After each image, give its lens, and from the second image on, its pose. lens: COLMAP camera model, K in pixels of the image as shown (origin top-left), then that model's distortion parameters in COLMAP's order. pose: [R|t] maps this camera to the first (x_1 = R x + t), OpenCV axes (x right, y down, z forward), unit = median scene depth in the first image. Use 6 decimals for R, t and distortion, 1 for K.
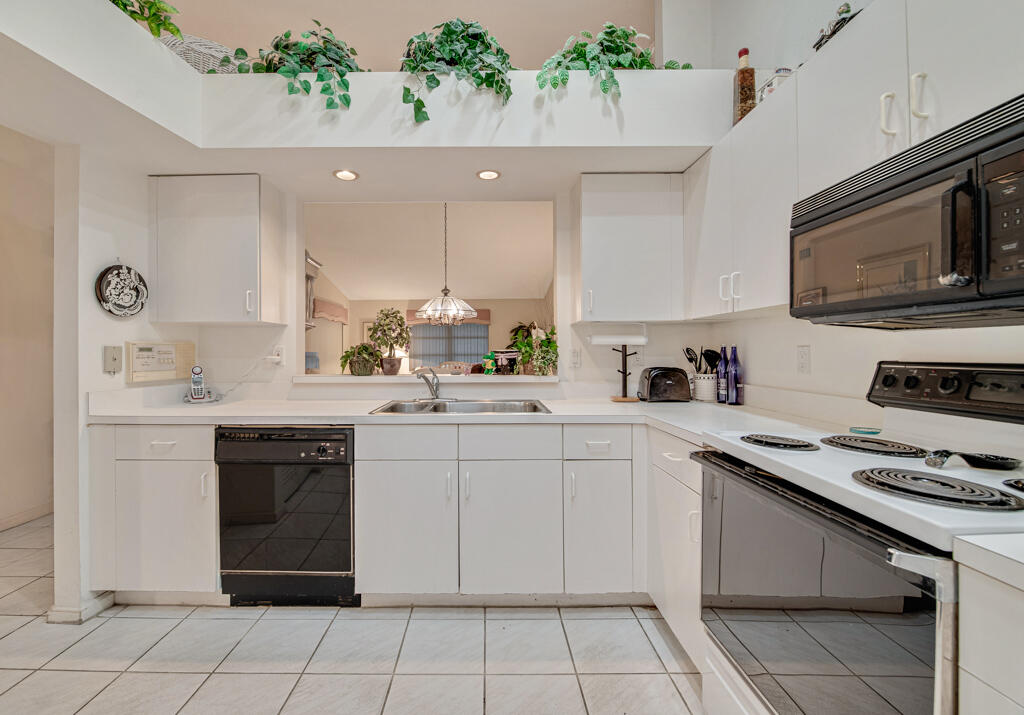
lens RADIAL K [[440.5, 0, 484.6], [0, 440.5, 351.6], [0, 0, 1]] dist [-0.016807, 0.000050]
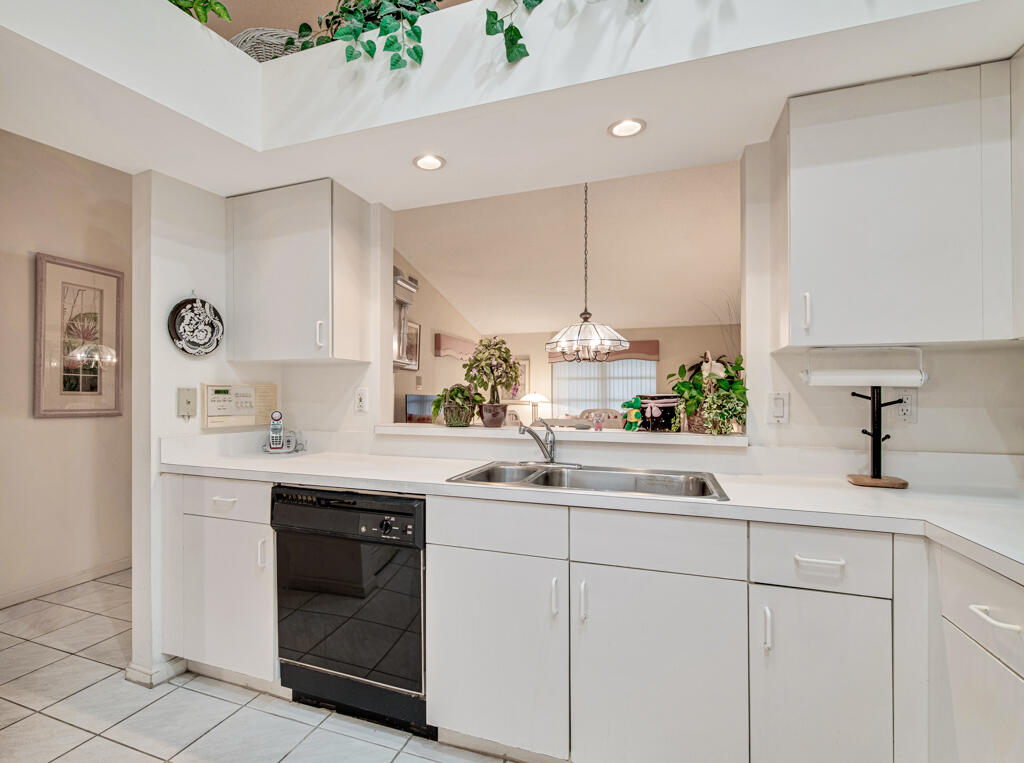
lens RADIAL K [[519.2, 0, 451.6], [0, 519.2, 398.2], [0, 0, 1]] dist [-0.013886, -0.001113]
pose [[0.928741, 0.007991, -0.370644, 0.059816], [-0.005872, 0.999959, 0.006844, -0.001503], [0.370683, -0.004180, 0.928750, 0.199010]]
